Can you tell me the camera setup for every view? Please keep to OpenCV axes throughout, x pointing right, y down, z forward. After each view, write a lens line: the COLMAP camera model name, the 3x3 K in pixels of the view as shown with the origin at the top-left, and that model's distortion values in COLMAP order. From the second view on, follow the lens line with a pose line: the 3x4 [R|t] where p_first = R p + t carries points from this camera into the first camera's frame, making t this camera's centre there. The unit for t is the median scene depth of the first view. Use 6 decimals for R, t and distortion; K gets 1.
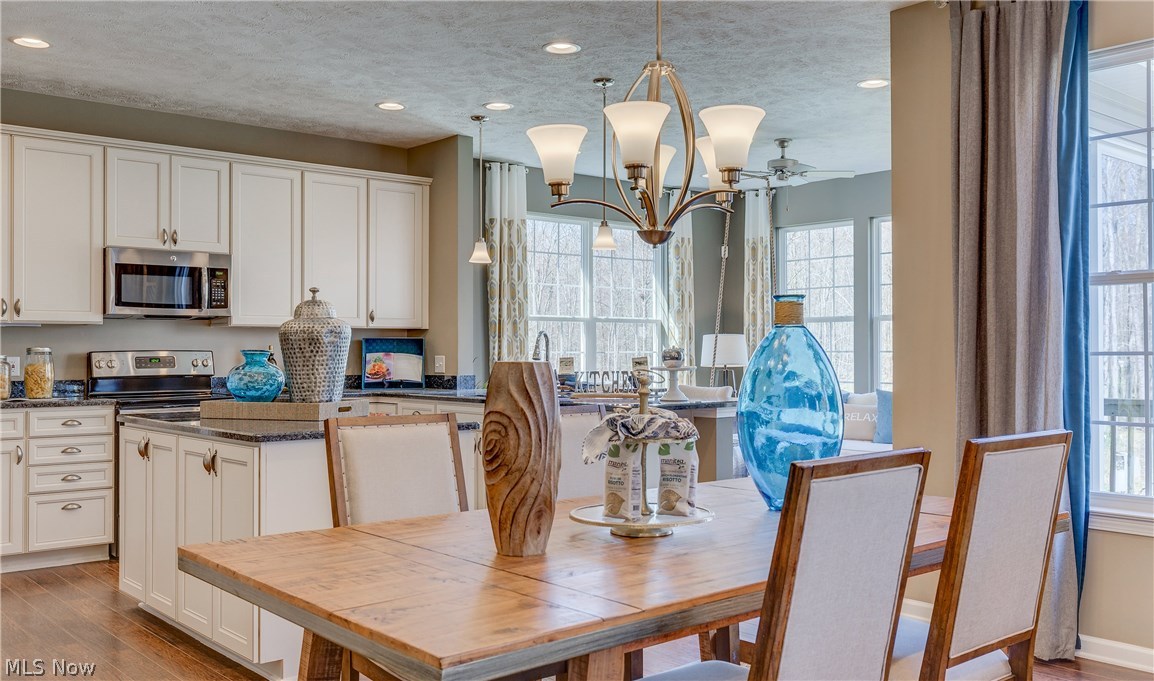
lens RADIAL K [[1047.0, 0, 580.1], [0, 1047.0, 344.1], [0, 0, 1]] dist [0.012026, 0.000664]
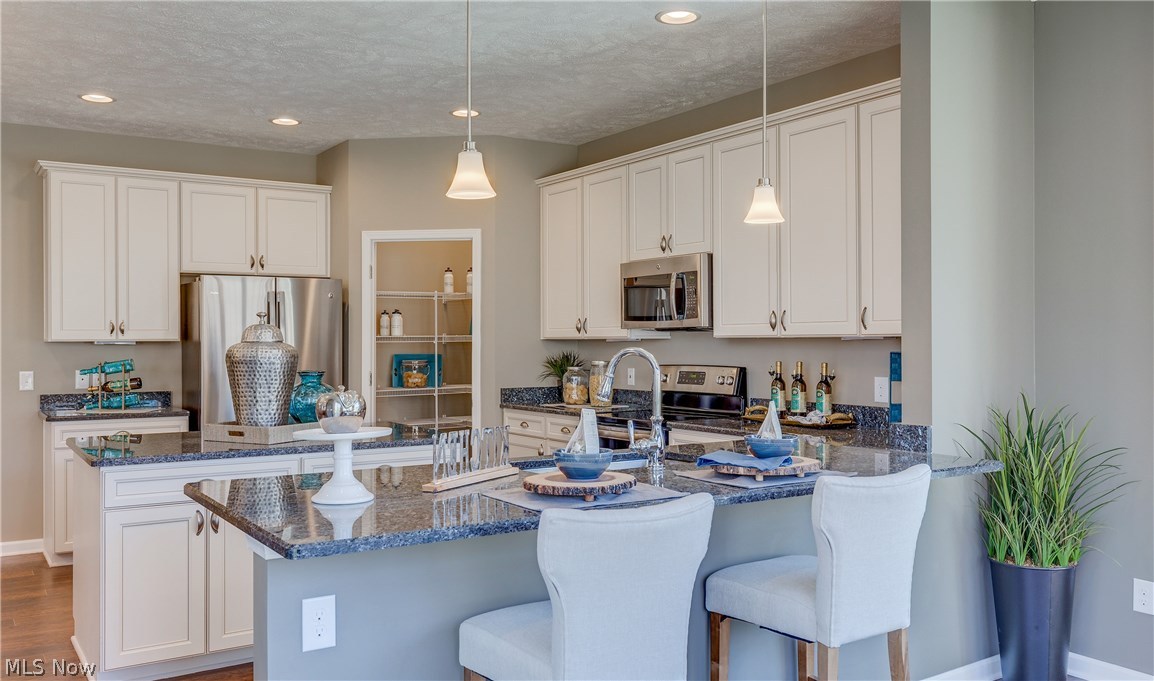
lens RADIAL K [[948.9, 0, 578.8], [0, 948.9, 339.4], [0, 0, 1]] dist [-0.002190, -0.000020]
pose [[-0.130105, -0.000468, -0.991500, 0.448092], [0.008547, 0.999962, -0.001593, -0.016470], [0.991463, -0.008681, -0.130096, 1.027521]]
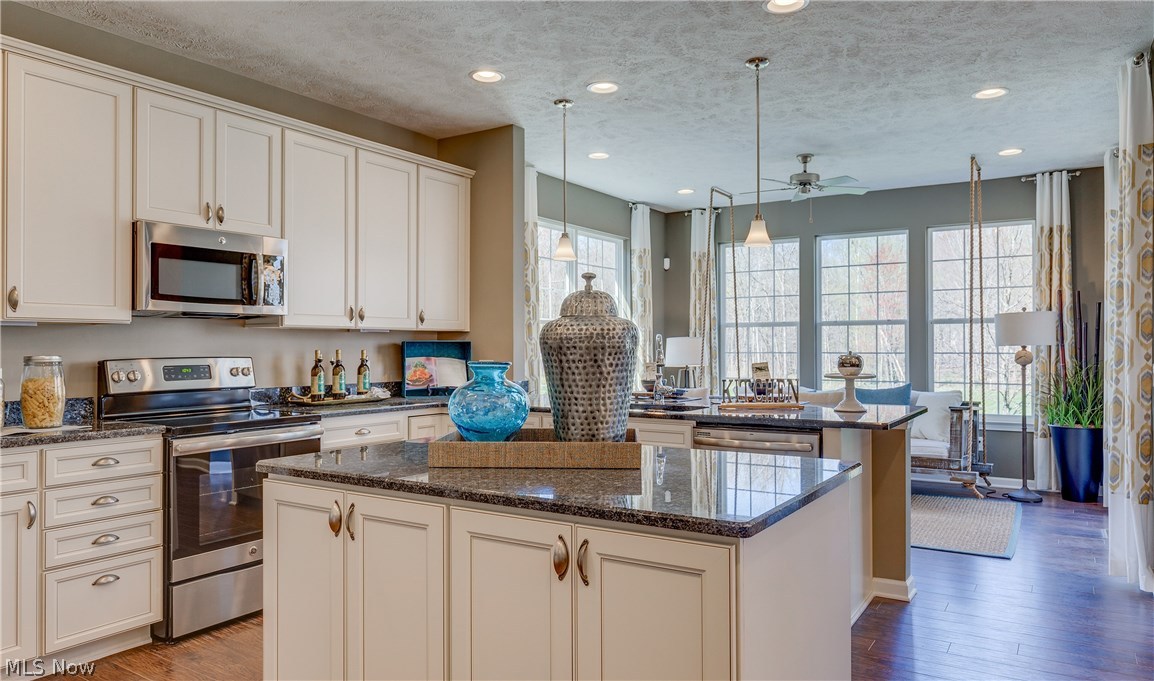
lens RADIAL K [[773.4, 0, 579.4], [0, 773.4, 341.4], [0, 0, 1]] dist [-0.005384, 0.006254]
pose [[0.958419, 0.000859, 0.285364, -0.293417], [-0.000356, 0.999998, -0.001813, -0.005127], [-0.285365, 0.001636, 0.958417, 0.365958]]
